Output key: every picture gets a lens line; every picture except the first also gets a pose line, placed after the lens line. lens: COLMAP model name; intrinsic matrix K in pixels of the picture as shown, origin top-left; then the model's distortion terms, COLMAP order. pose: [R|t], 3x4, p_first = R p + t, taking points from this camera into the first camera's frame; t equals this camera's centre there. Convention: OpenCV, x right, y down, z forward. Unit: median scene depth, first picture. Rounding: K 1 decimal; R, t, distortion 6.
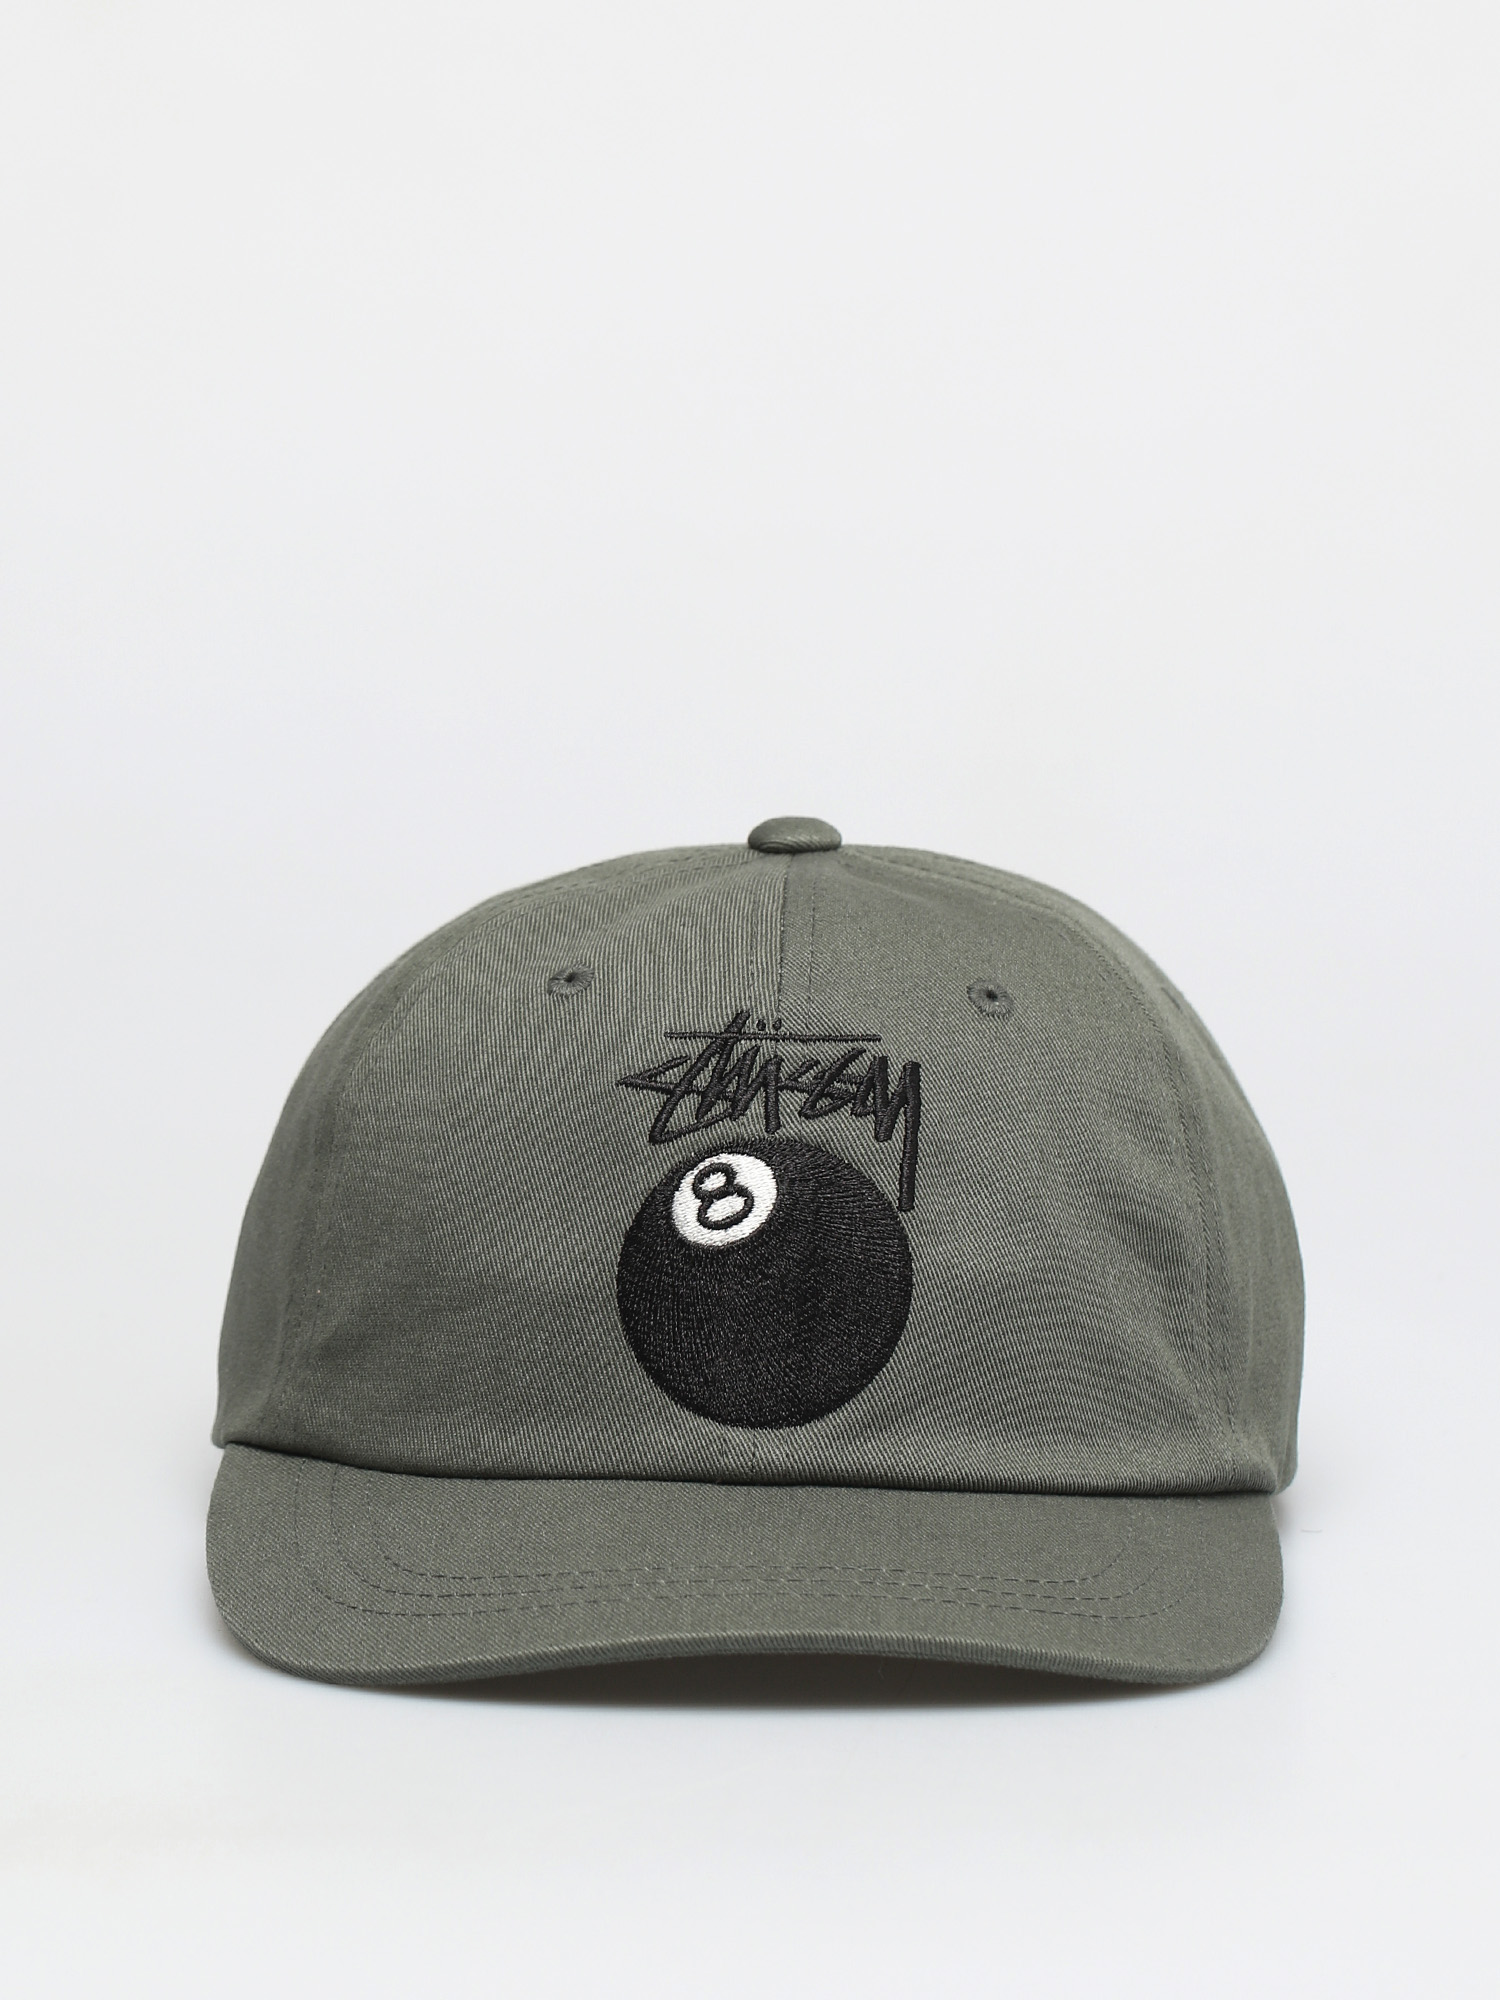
lens RADIAL K [[5630.1, 0, 750.0], [0, 5630.1, 1000.0], [0, 0, 1]] dist [0.380665, 0.117761]
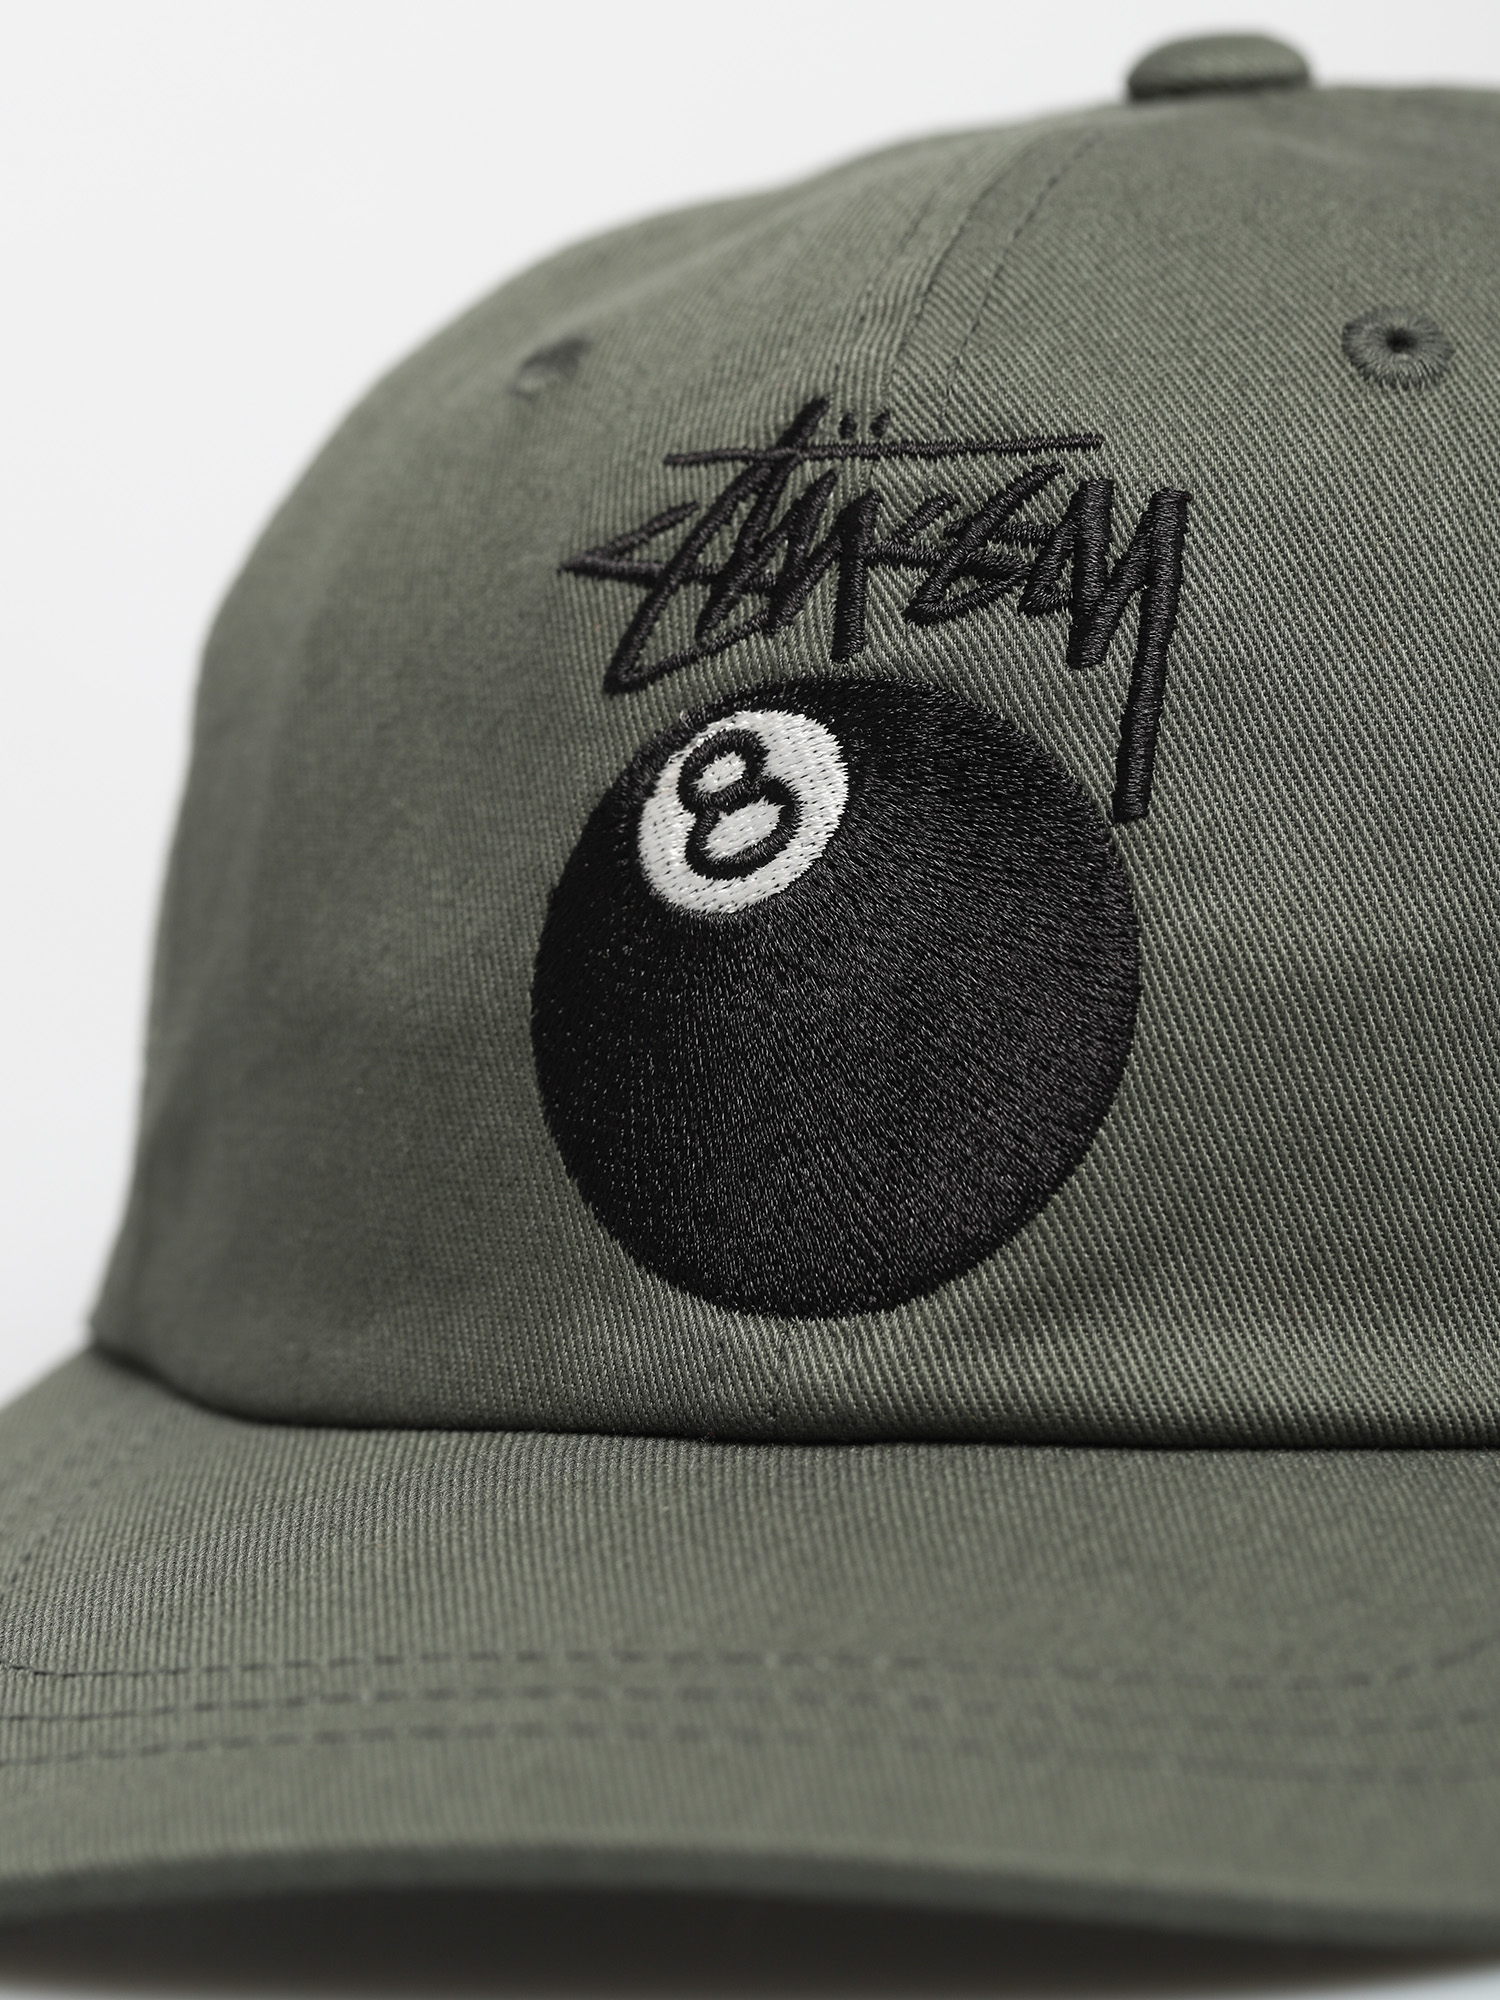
lens RADIAL K [[6247.6, 0, 750.0], [0, 6247.6, 1000.0], [0, 0, 1]] dist [-0.779886, 18.299840]
pose [[0.946433, -0.027661, -0.321712, 0.155763], [0.044465, 0.997997, 0.045000, 0.027958], [0.319823, -0.056895, 0.945768, 0.524780]]
